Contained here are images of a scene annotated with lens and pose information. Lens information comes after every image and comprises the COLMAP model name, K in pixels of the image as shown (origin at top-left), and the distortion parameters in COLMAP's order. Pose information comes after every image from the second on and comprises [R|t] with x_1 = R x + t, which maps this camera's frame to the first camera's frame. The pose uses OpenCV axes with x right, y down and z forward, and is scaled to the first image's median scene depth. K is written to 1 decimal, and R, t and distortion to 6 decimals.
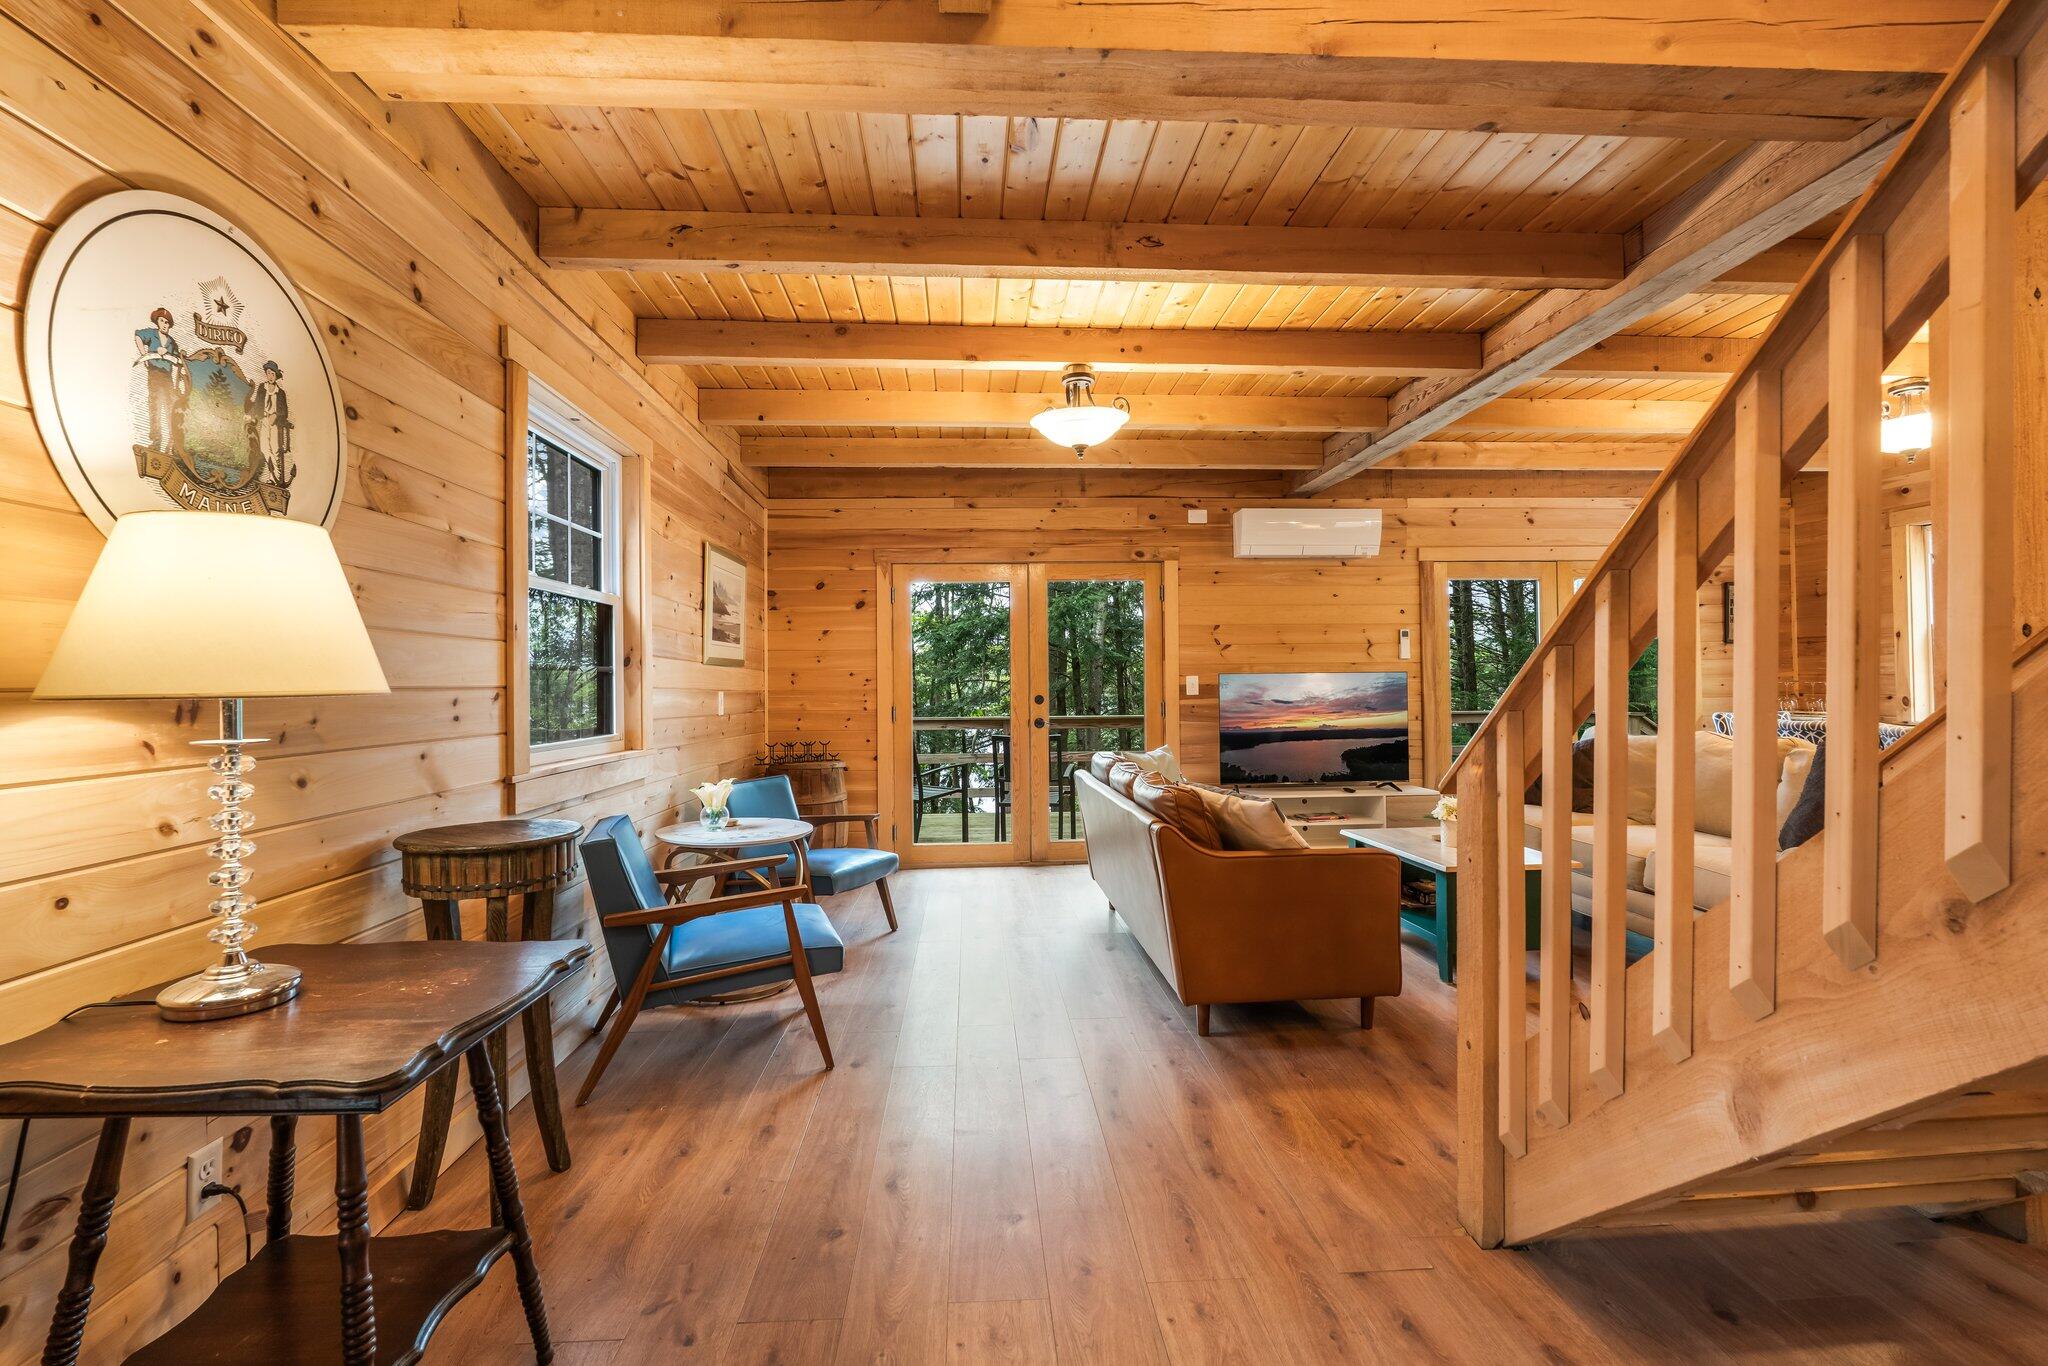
lens RADIAL K [[893.8, 0, 1025.4], [0, 893.8, 681.6], [0, 0, 1]] dist [0.000107, -0.000084]
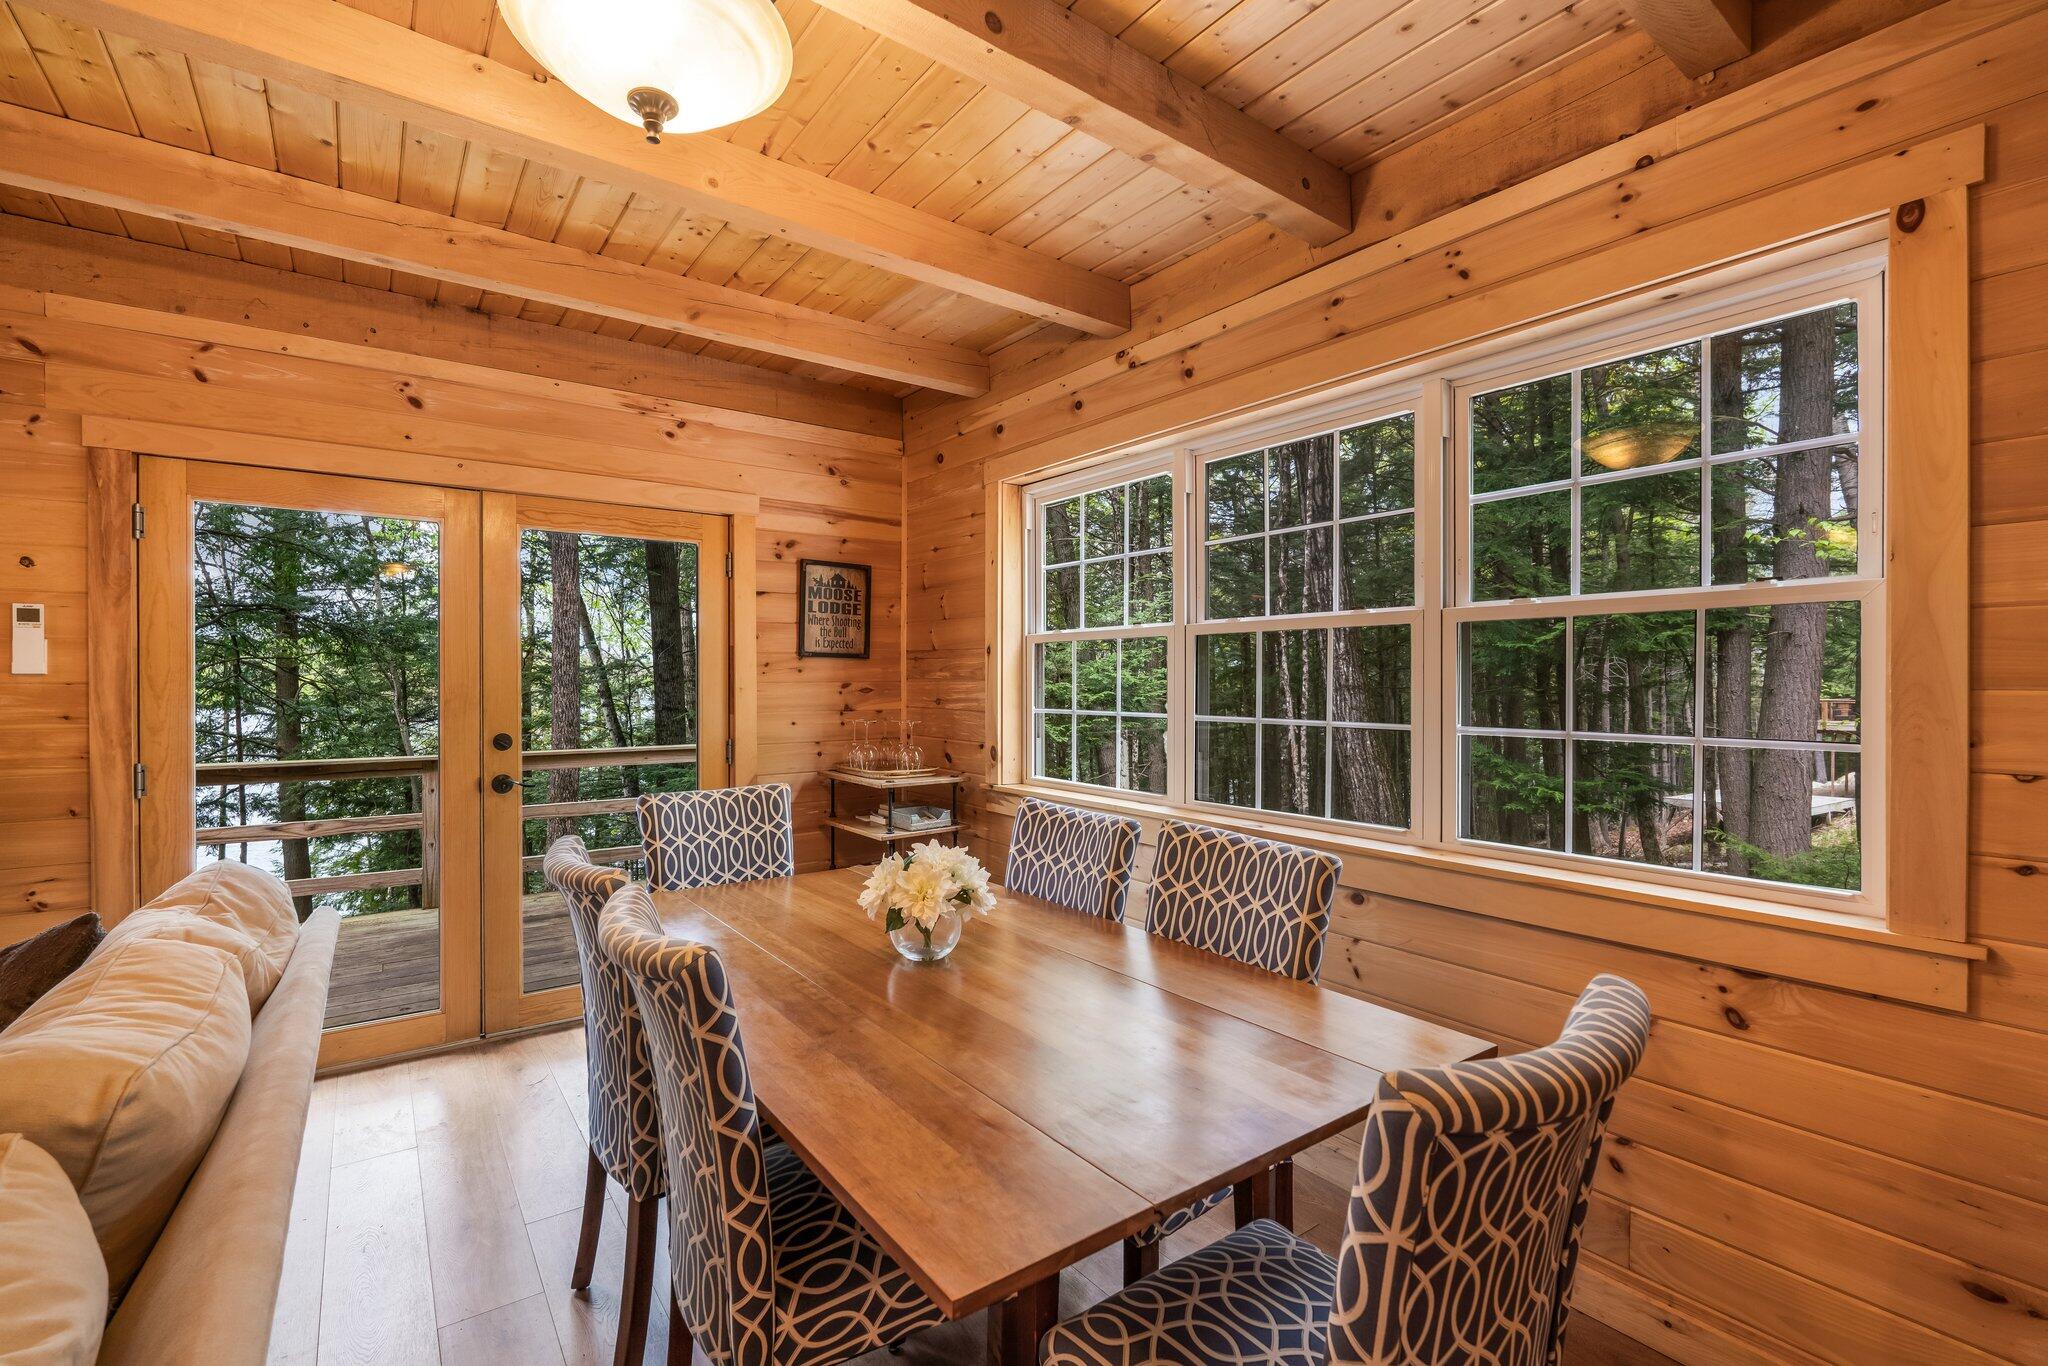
lens RADIAL K [[893.8, 0, 1024.0], [0, 893.8, 685.2], [0, 0, 1]] dist [0.000107, -0.000084]
pose [[0.844628, 0.007158, 0.535305, 0.590574], [-0.006197, 0.999974, -0.003593, -0.022423], [-0.535317, -0.000282, 0.844651, 0.399618]]
